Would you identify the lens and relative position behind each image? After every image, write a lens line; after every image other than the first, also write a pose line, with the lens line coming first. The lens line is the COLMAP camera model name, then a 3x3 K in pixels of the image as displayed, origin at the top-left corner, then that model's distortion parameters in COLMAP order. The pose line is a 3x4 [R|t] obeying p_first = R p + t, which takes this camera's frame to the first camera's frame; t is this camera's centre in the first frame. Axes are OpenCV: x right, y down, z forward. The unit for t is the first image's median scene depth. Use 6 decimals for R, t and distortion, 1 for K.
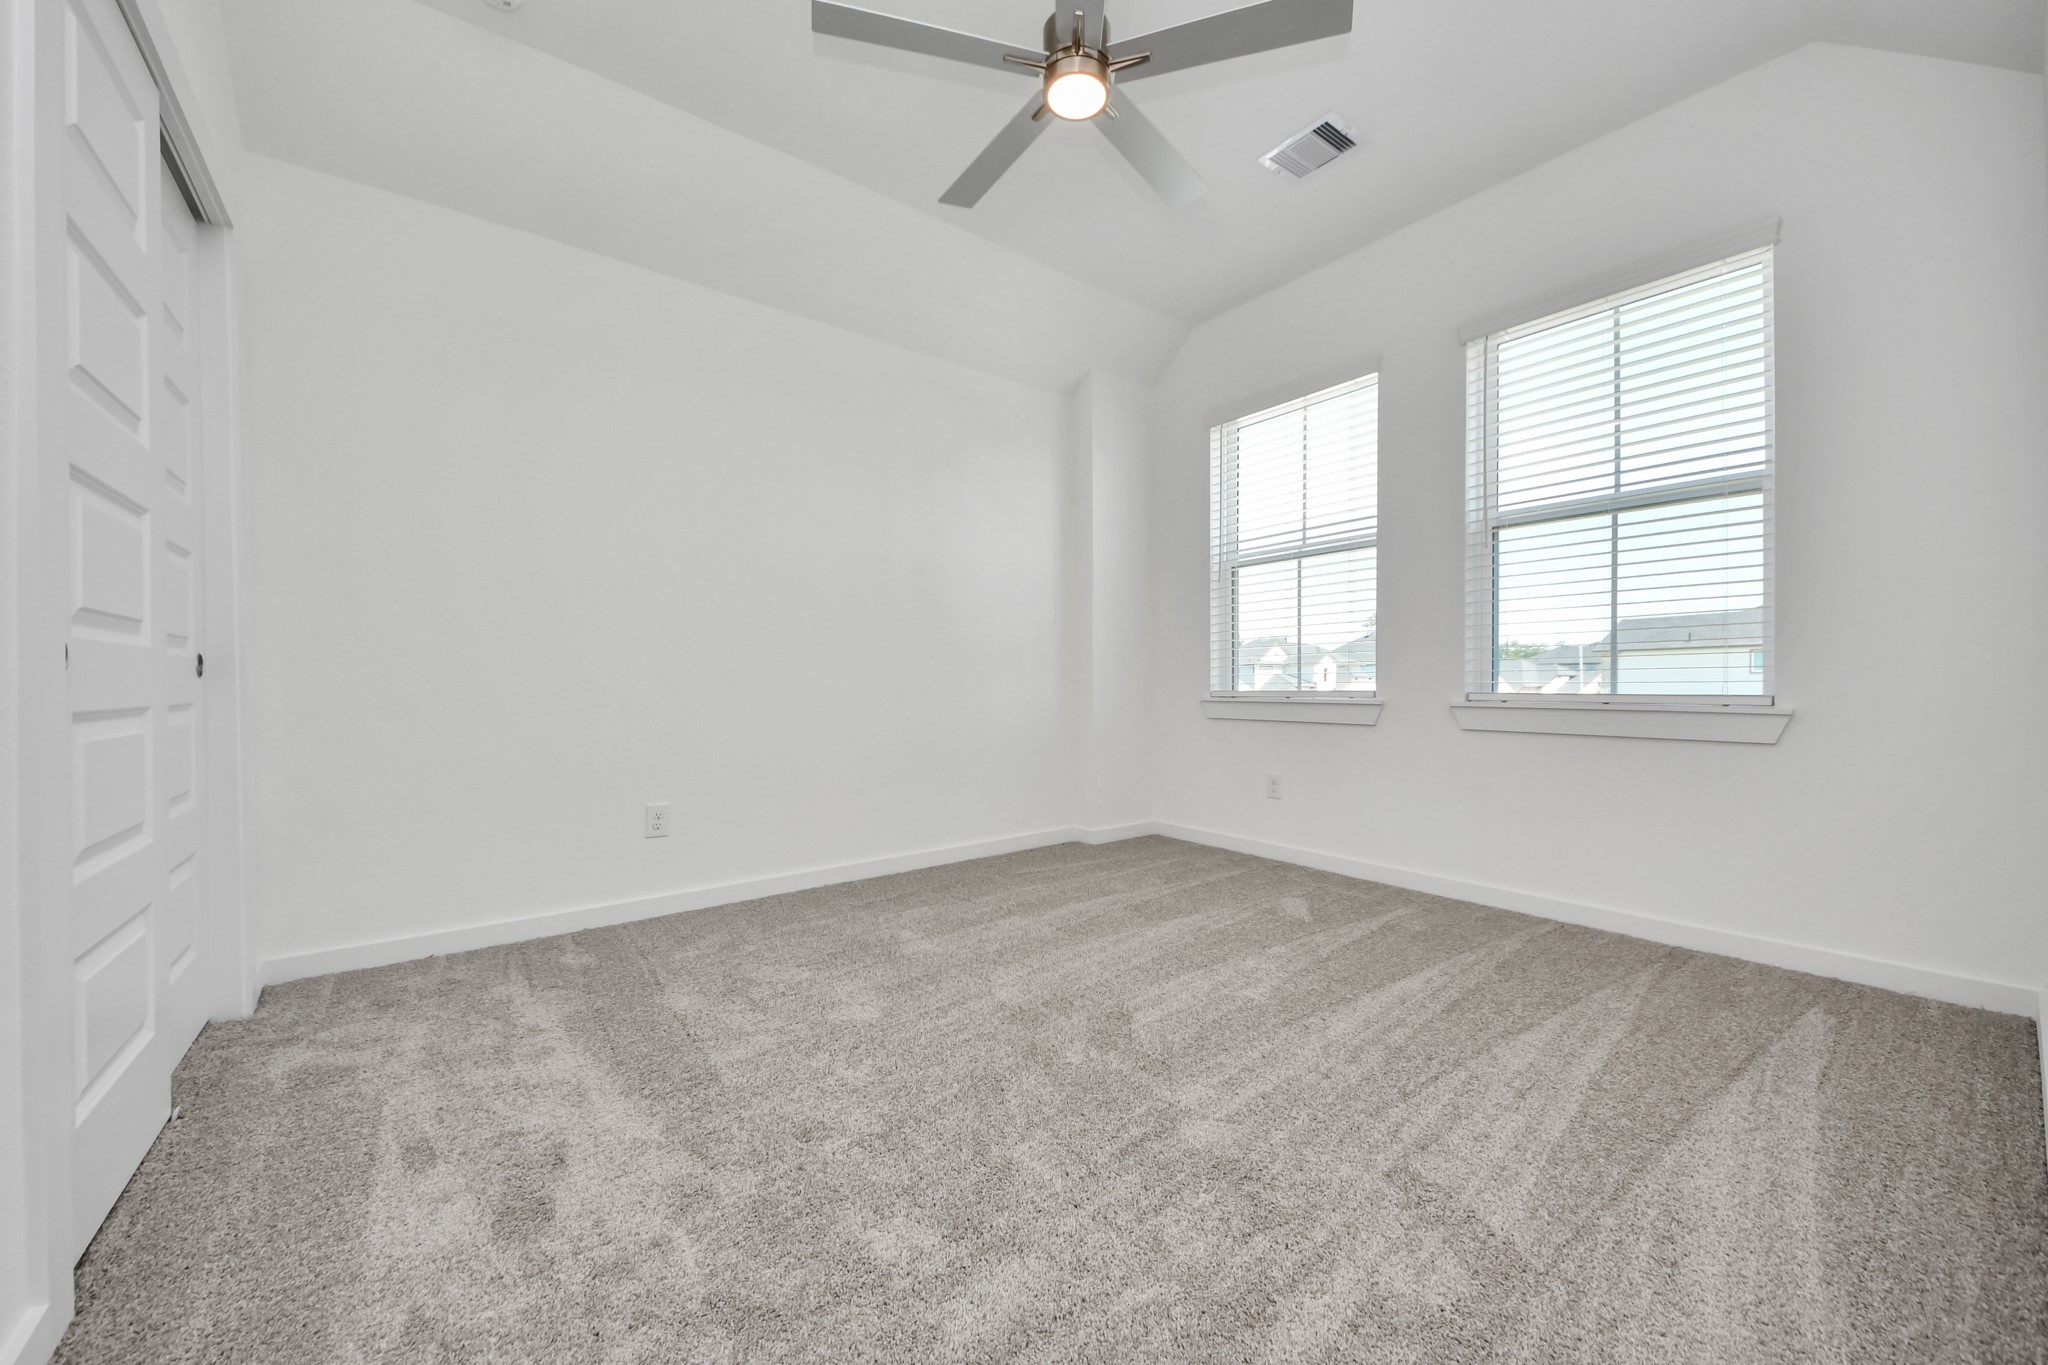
lens RADIAL K [[778.9, 0, 1027.3], [0, 778.9, 675.2], [0, 0, 1]] dist [0.018313, -0.015856]
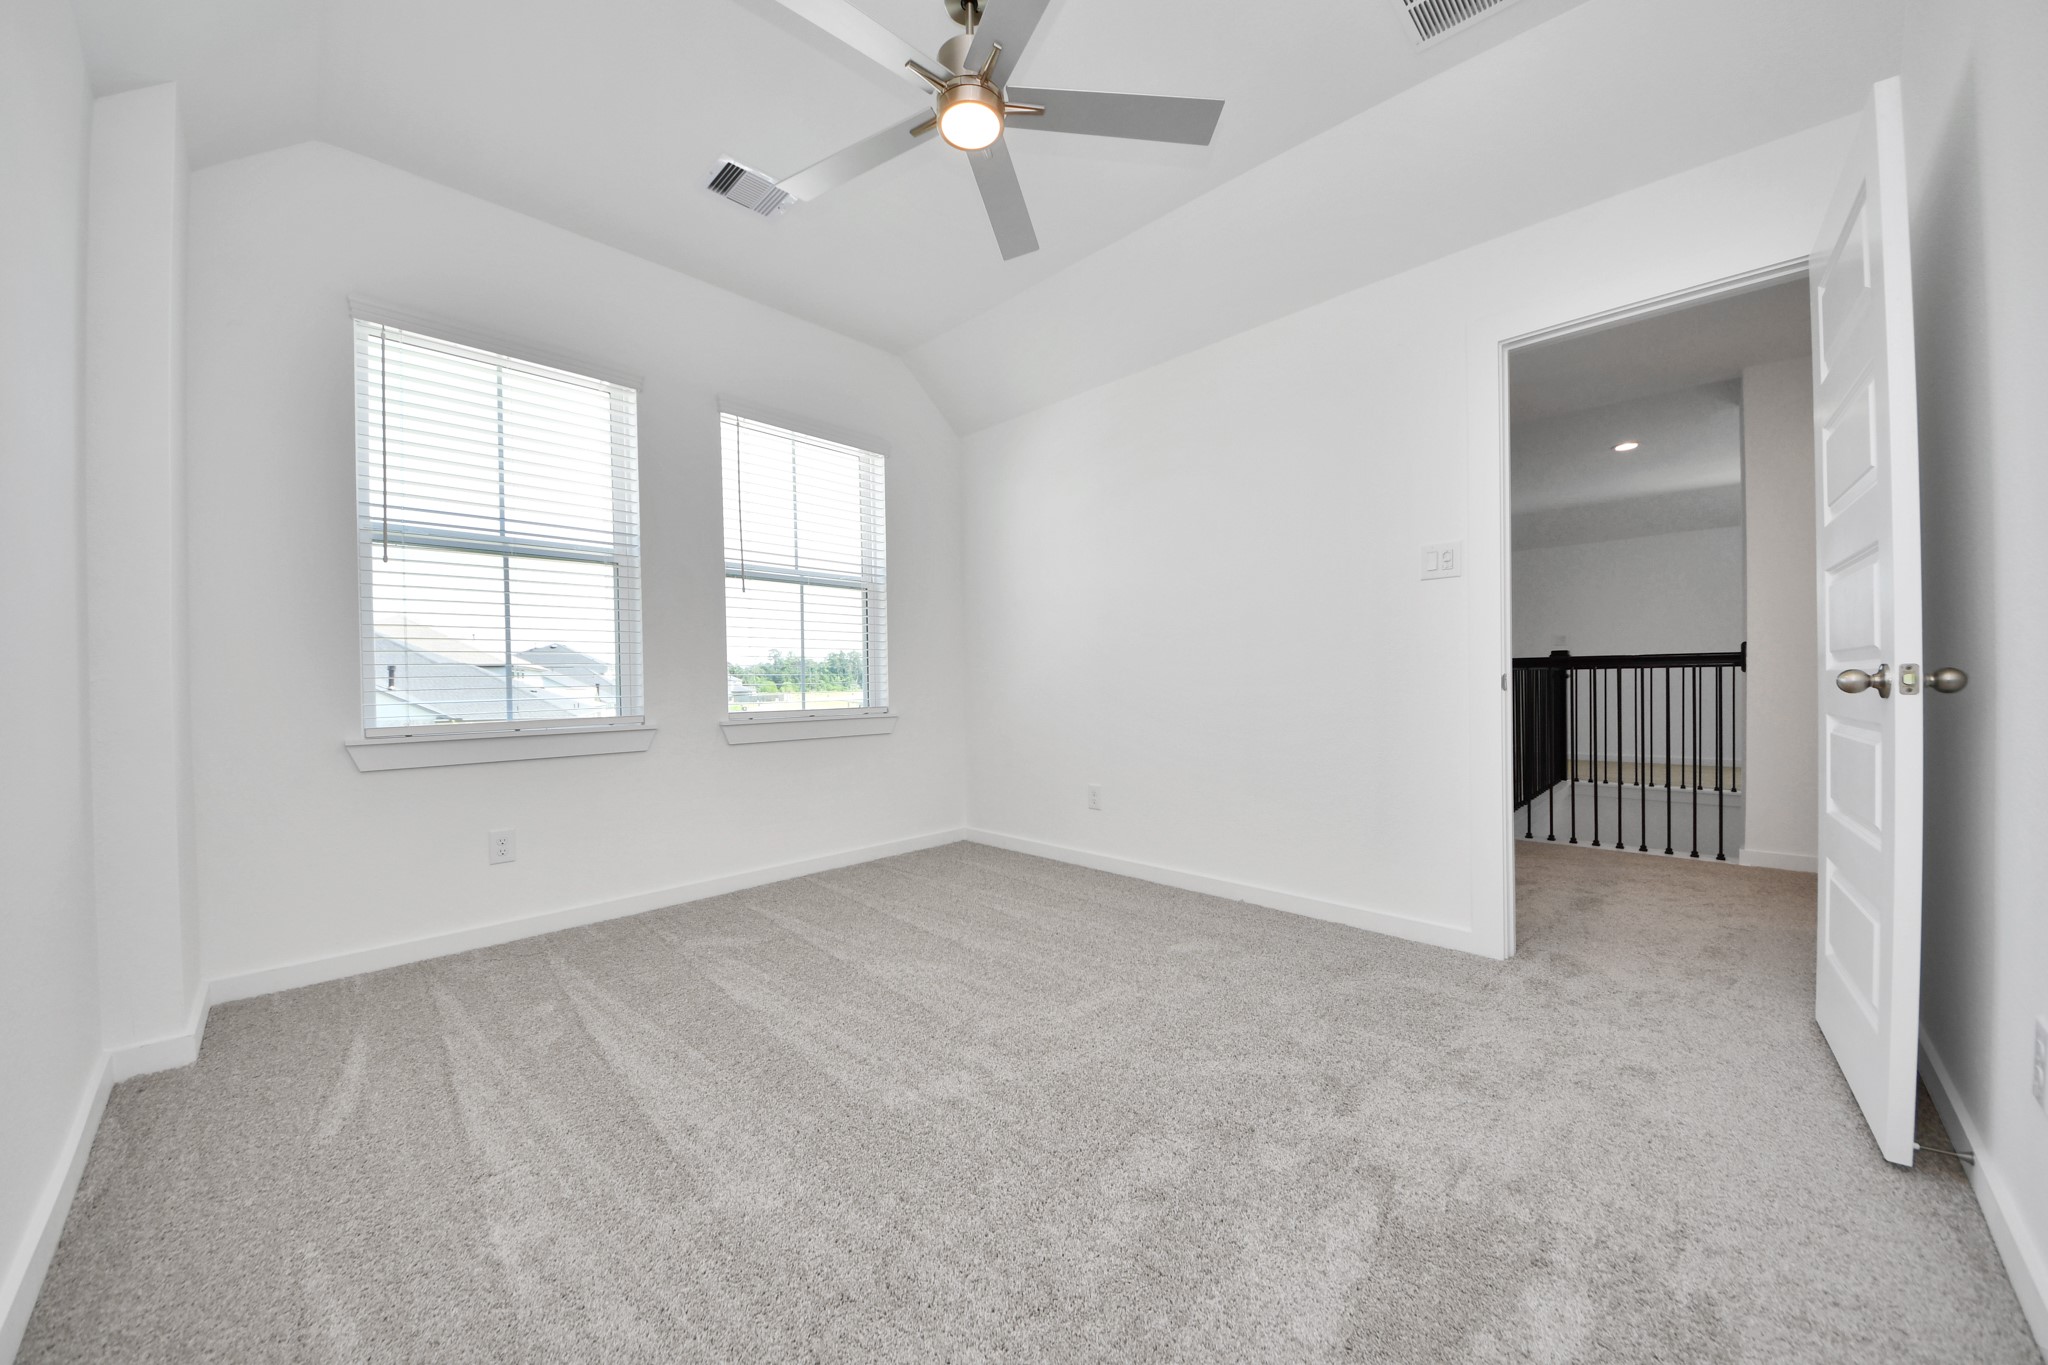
lens RADIAL K [[715.6, 0, 1020.7], [0, 715.6, 693.2], [0, 0, 1]] dist [-0.002218, -0.000188]
pose [[-0.162527, 0.006035, 0.986686, -0.568173], [0.025434, 0.999675, -0.001925, 0.005423], [-0.986376, 0.024782, -0.162628, 0.764062]]
